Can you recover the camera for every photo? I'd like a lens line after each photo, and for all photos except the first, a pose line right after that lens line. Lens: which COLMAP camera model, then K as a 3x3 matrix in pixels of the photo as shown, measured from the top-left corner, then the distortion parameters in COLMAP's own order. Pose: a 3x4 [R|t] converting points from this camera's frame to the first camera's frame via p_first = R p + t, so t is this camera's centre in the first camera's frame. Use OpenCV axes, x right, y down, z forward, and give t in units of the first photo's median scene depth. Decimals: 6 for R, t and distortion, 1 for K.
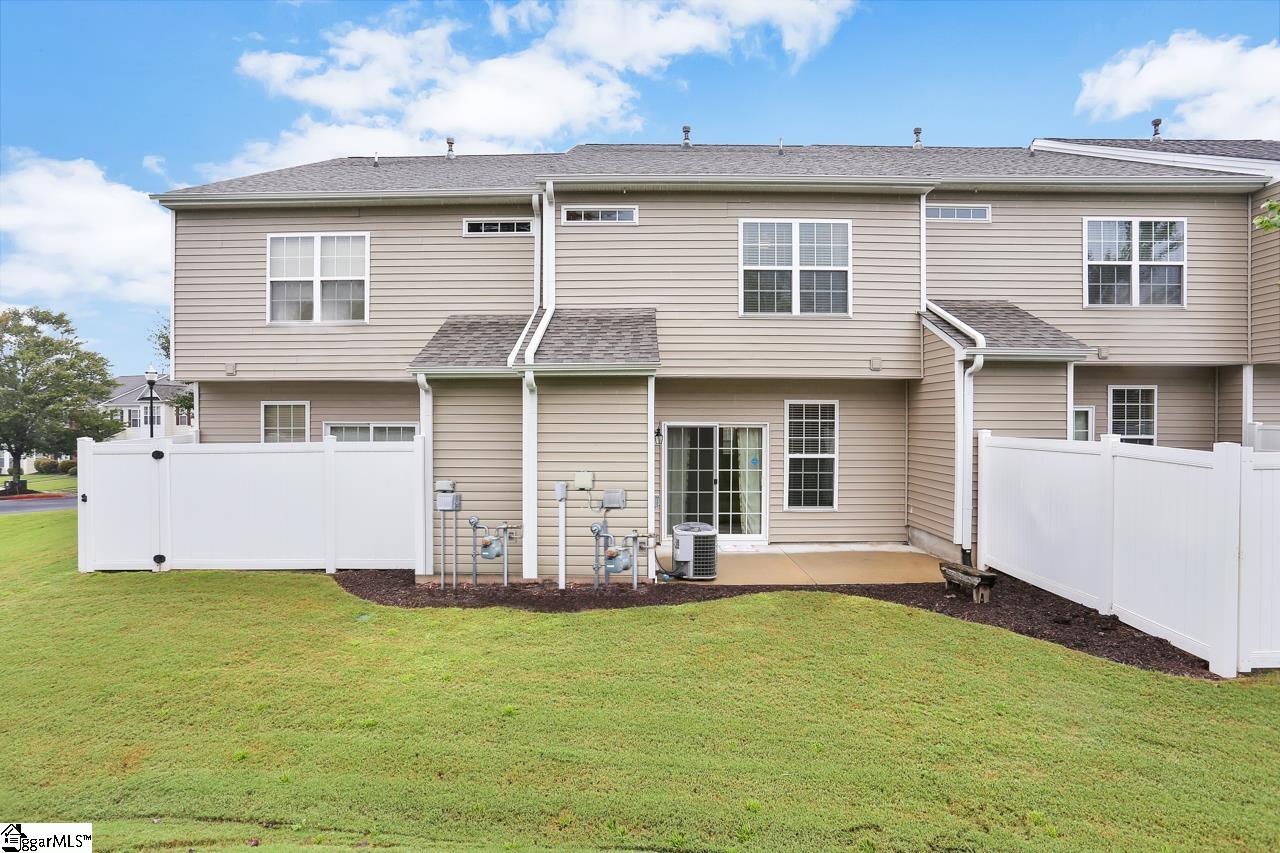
lens RADIAL K [[634.8, 0, 630.0], [0, 634.8, 417.4], [0, 0, 1]] dist [-0.005144, 0.001327]
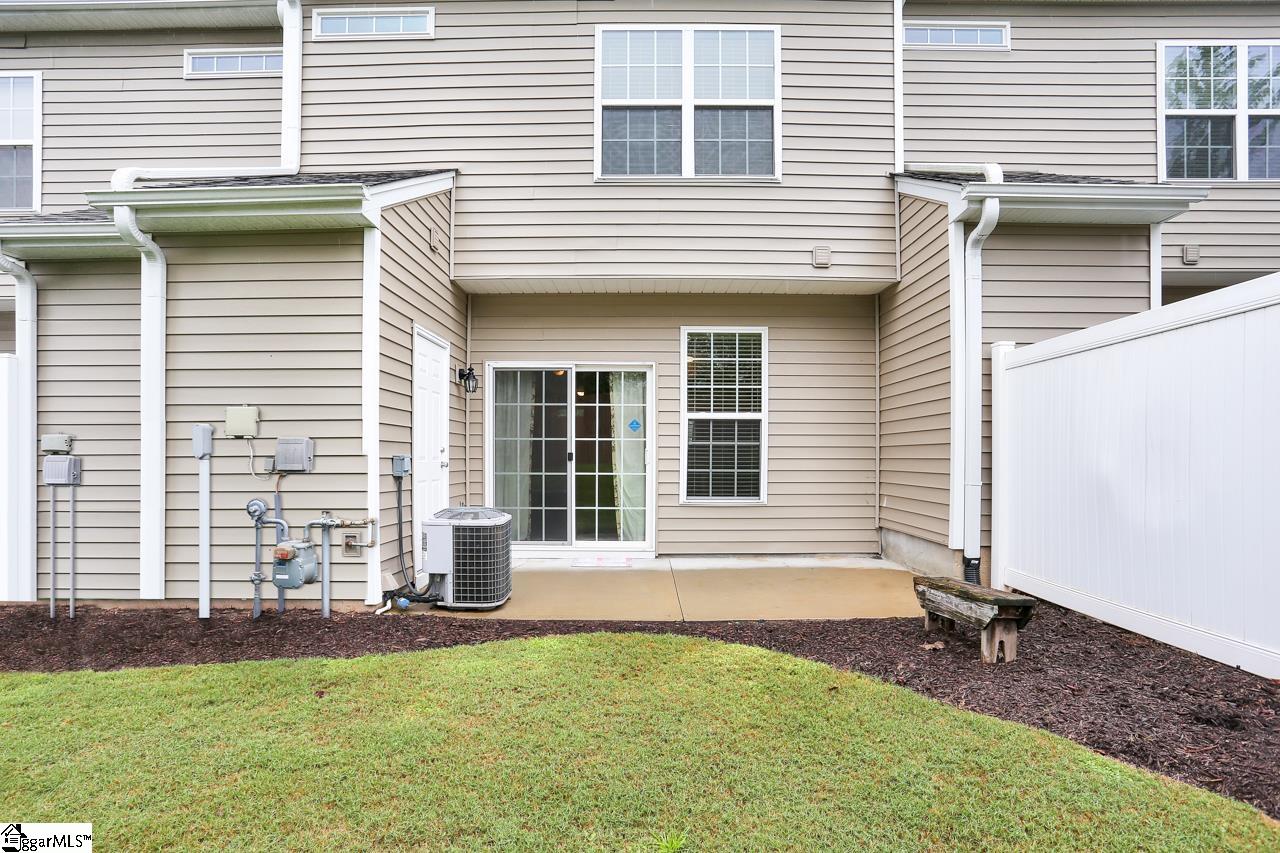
lens RADIAL K [[613.3, 0, 637.3], [0, 613.3, 456.6], [0, 0, 1]] dist [-0.040933, 0.020725]
pose [[0.999577, -0.000286, -0.029095, 0.229759], [0.000043, 0.999965, -0.008330, 0.111634], [0.029097, 0.008325, 0.999542, 0.416705]]
